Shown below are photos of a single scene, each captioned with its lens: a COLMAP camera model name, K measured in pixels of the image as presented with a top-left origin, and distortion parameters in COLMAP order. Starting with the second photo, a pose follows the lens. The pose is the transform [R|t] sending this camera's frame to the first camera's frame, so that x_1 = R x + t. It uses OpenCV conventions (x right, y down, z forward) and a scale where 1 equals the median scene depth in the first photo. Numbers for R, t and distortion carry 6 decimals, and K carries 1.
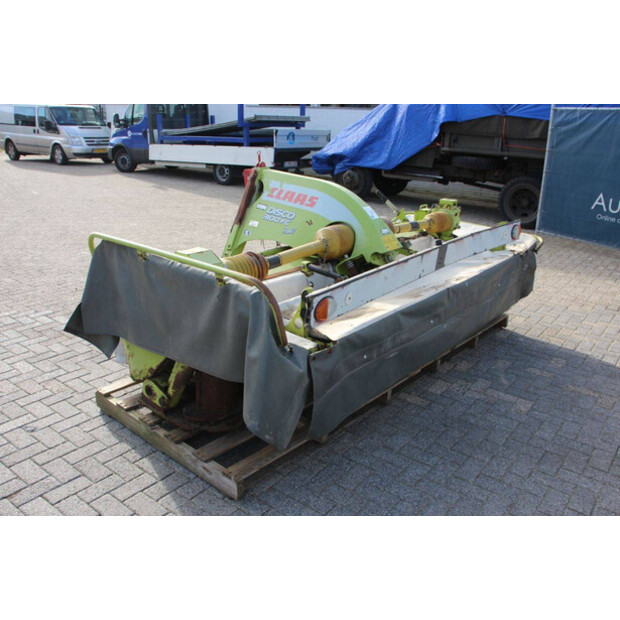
lens RADIAL K [[531.1, 0, 310.0], [0, 531.1, 310.0], [0, 0, 1]] dist [-0.129183, 0.120490]
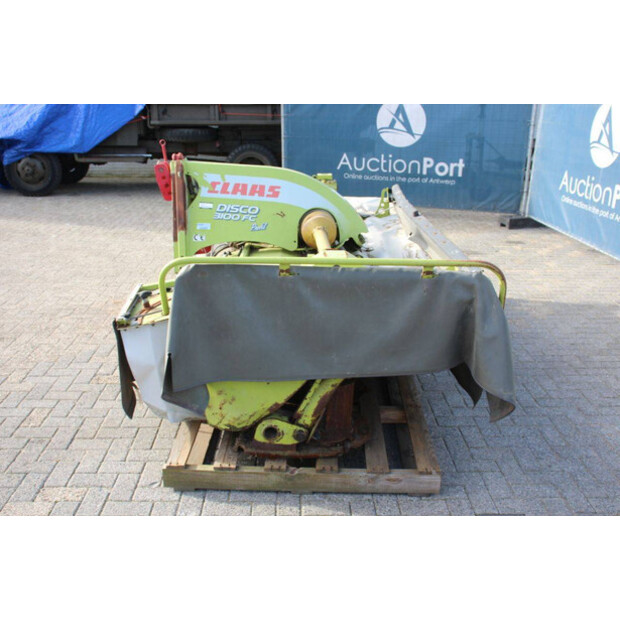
lens RADIAL K [[604.5, 0, 310.0], [0, 604.5, 310.0], [0, 0, 1]] dist [-0.019566, 0.031500]
pose [[0.789279, -0.235764, 0.566969, -0.258864], [0.231040, 0.969522, 0.081526, -0.034114], [-0.568910, 0.066646, 0.819695, 0.054508]]
